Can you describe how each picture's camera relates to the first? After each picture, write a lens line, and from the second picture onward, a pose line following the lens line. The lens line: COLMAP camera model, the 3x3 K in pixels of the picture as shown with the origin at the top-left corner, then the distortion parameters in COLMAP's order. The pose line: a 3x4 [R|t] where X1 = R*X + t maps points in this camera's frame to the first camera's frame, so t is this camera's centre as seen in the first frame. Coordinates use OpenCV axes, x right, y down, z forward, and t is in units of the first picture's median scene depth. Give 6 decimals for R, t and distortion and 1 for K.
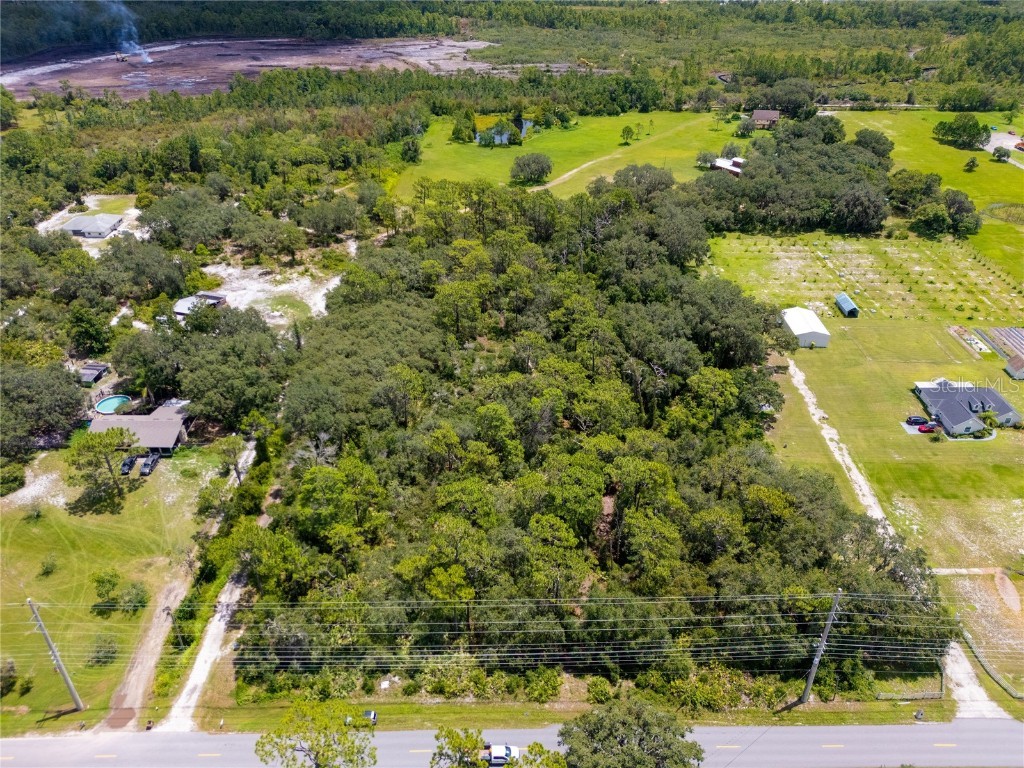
lens RADIAL K [[752.3, 0, 511.1], [0, 752.3, 378.1], [0, 0, 1]] dist [0.069269, -0.069540]
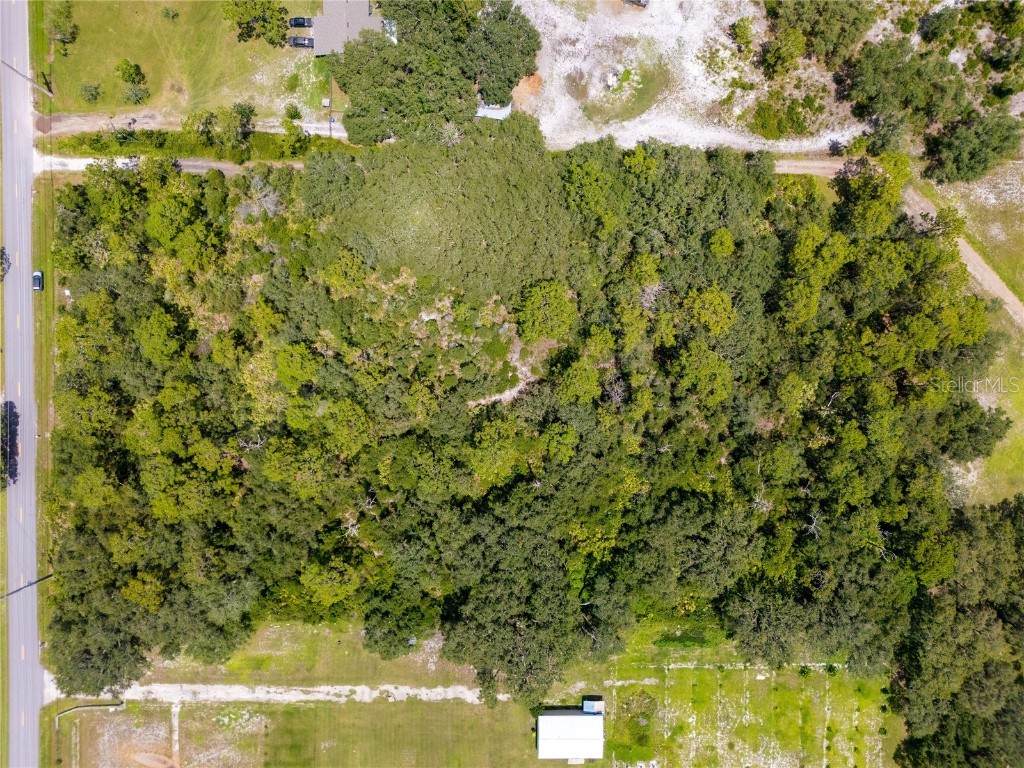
lens RADIAL K [[752.3, 0, 511.1], [0, 752.3, 378.1], [0, 0, 1]] dist [0.069269, -0.069540]
pose [[0.003837, 0.999965, -0.007491, 0.006640], [-0.552635, 0.008364, 0.833381, -0.629097], [0.833414, 0.000943, 0.552648, 0.433192]]
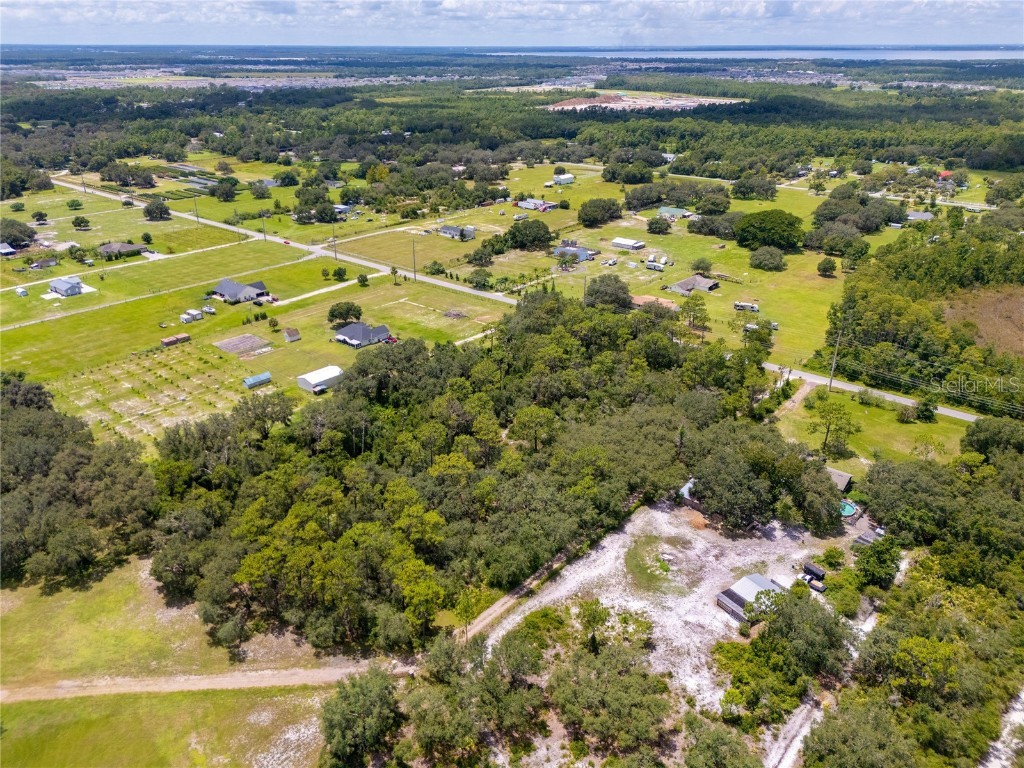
lens RADIAL K [[758.3, 0, 511.3], [0, 758.3, 374.0], [0, 0, 1]] dist [0.085562, -0.096866]
pose [[-0.768075, -0.259454, 0.585443, -0.569139], [0.332718, 0.619455, 0.711038, -0.797702], [-0.547137, 0.740918, -0.389463, 1.167244]]
